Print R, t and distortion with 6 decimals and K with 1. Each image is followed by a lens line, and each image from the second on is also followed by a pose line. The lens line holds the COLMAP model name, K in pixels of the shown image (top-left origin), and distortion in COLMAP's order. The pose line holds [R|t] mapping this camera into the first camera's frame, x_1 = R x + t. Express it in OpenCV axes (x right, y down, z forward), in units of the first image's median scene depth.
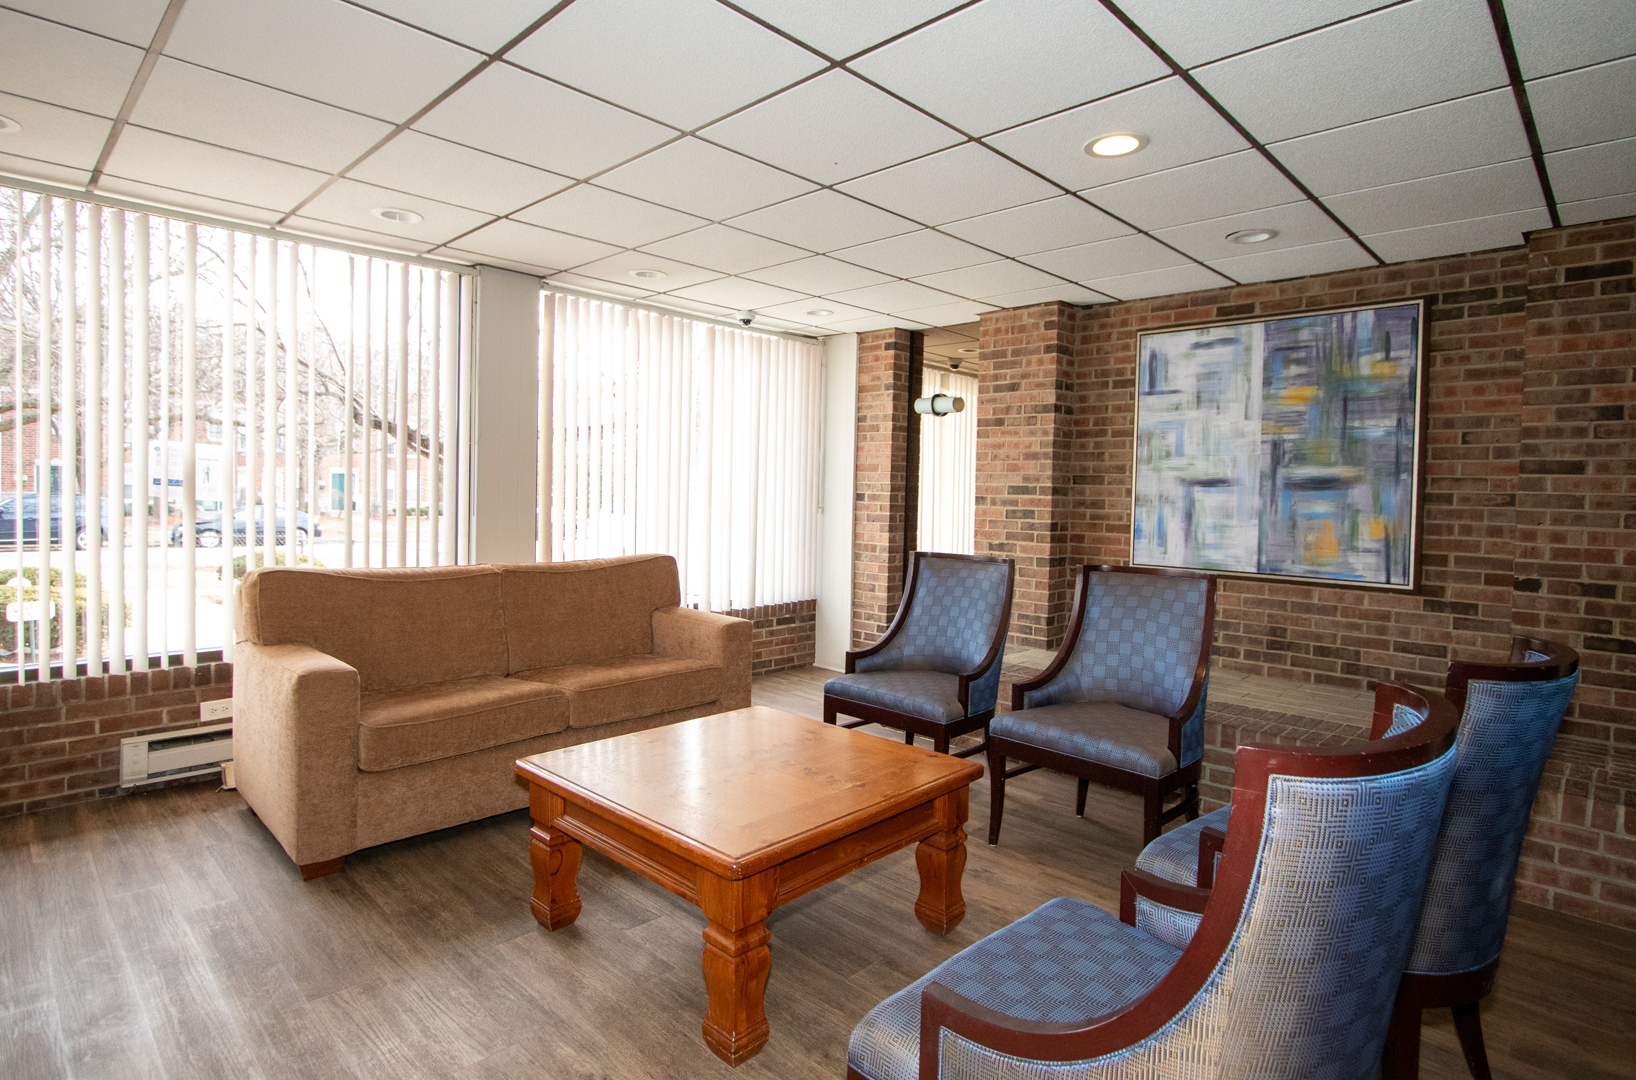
lens RADIAL K [[794.3, 0, 759.1], [0, 794.3, 526.5], [0, 0, 1]] dist [-0.006245, -0.000851]
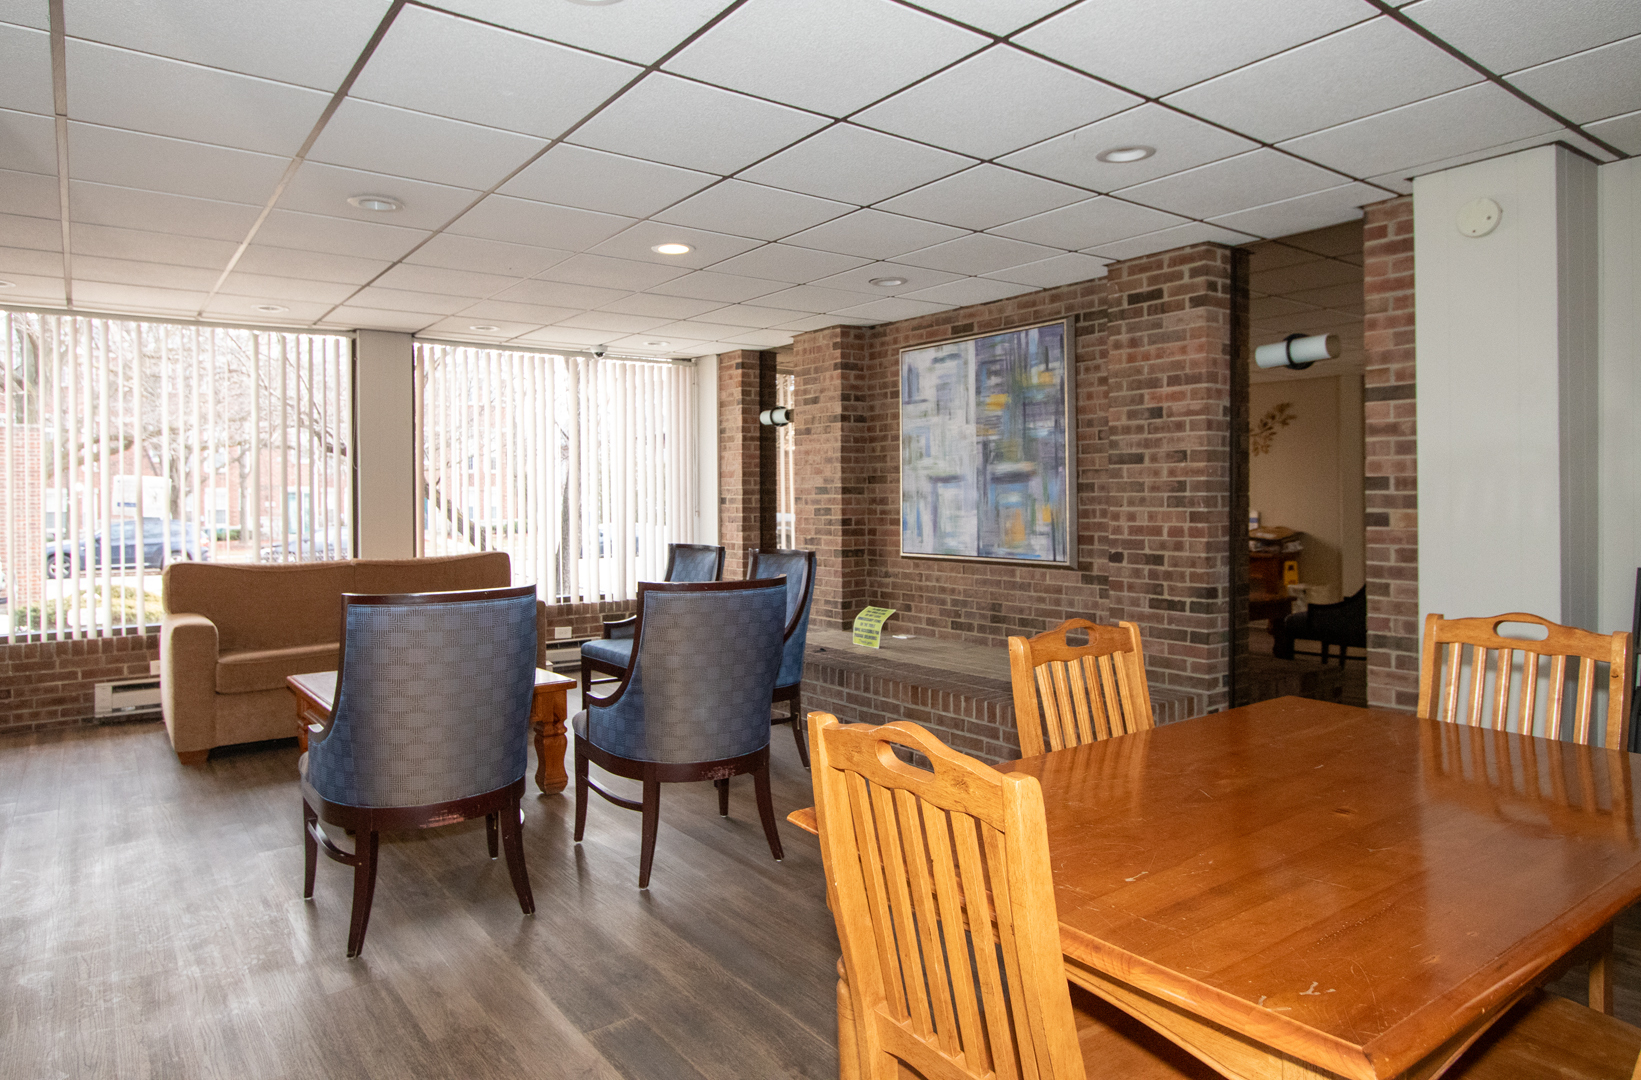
lens RADIAL K [[988.9, 0, 823.1], [0, 988.9, 530.0], [0, 0, 1]] dist [0.000442, 0.000627]
pose [[0.986964, -0.024952, -0.158994, 0.682703], [0.022698, 0.999615, -0.015975, 0.041113], [0.159331, 0.012158, 0.987150, -0.490071]]
